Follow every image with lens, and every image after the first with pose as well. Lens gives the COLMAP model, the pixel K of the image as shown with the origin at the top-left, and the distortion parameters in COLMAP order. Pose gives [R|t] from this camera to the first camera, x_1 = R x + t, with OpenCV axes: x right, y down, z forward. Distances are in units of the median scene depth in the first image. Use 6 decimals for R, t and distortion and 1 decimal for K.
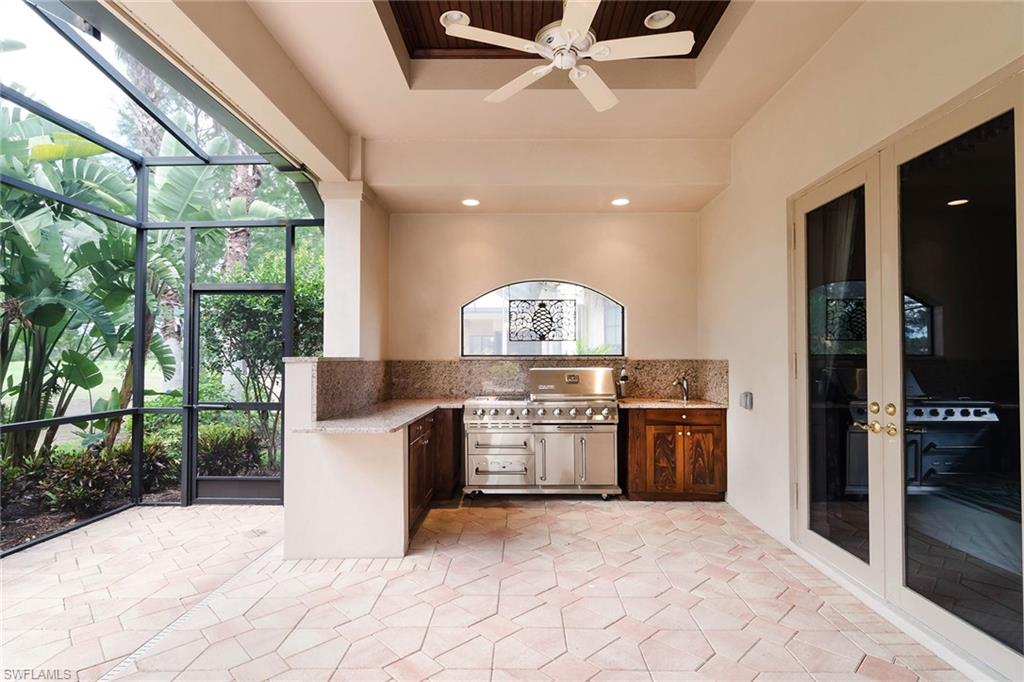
lens RADIAL K [[496.4, 0, 511.0], [0, 496.4, 345.0], [0, 0, 1]] dist [-0.002919, -0.000293]
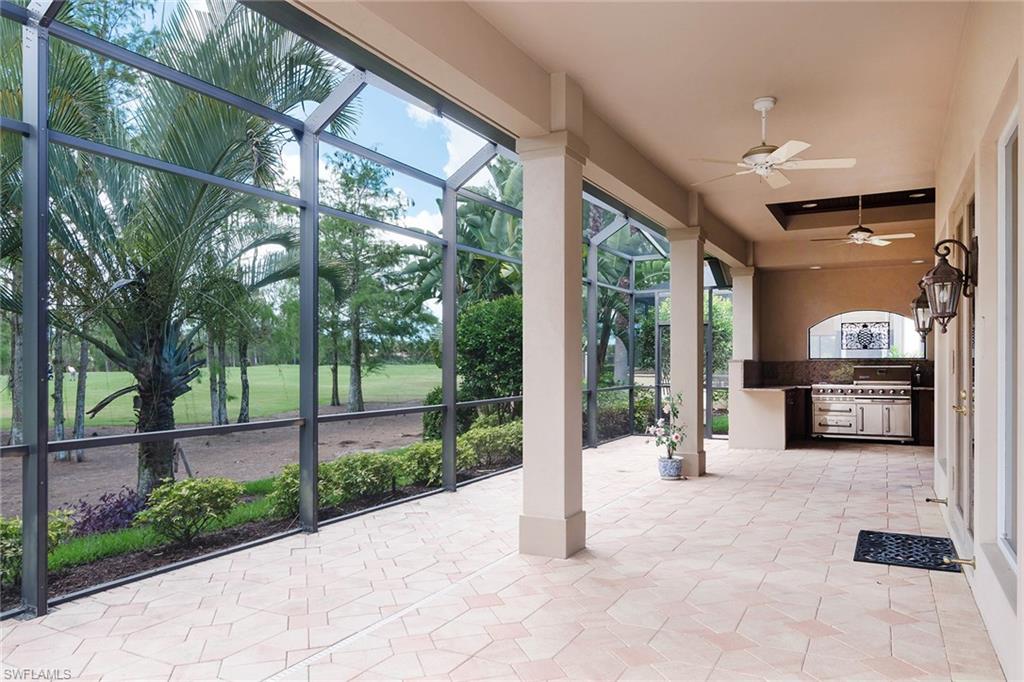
lens RADIAL K [[702.1, 0, 506.1], [0, 702.1, 361.0], [0, 0, 1]] dist [-0.004896, -0.001101]
pose [[0.889873, 0.001389, -0.456206, 0.075665], [0.011022, 0.999638, 0.024544, -0.043720], [0.456075, -0.026869, 0.889536, -1.716378]]
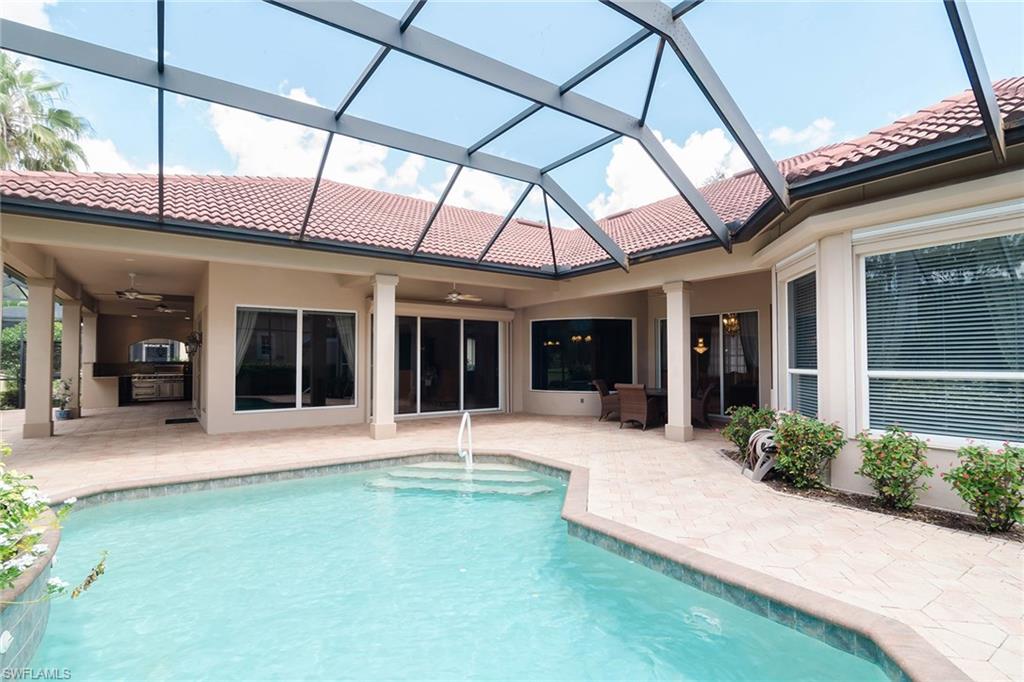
lens RADIAL K [[498.9, 0, 514.8], [0, 498.9, 346.2], [0, 0, 1]] dist [0.002947, 0.000508]
pose [[0.804363, 0.017311, 0.593886, -0.017644], [-0.015086, 0.999848, -0.008712, -0.098724], [-0.593946, -0.001952, 0.804502, -3.468319]]
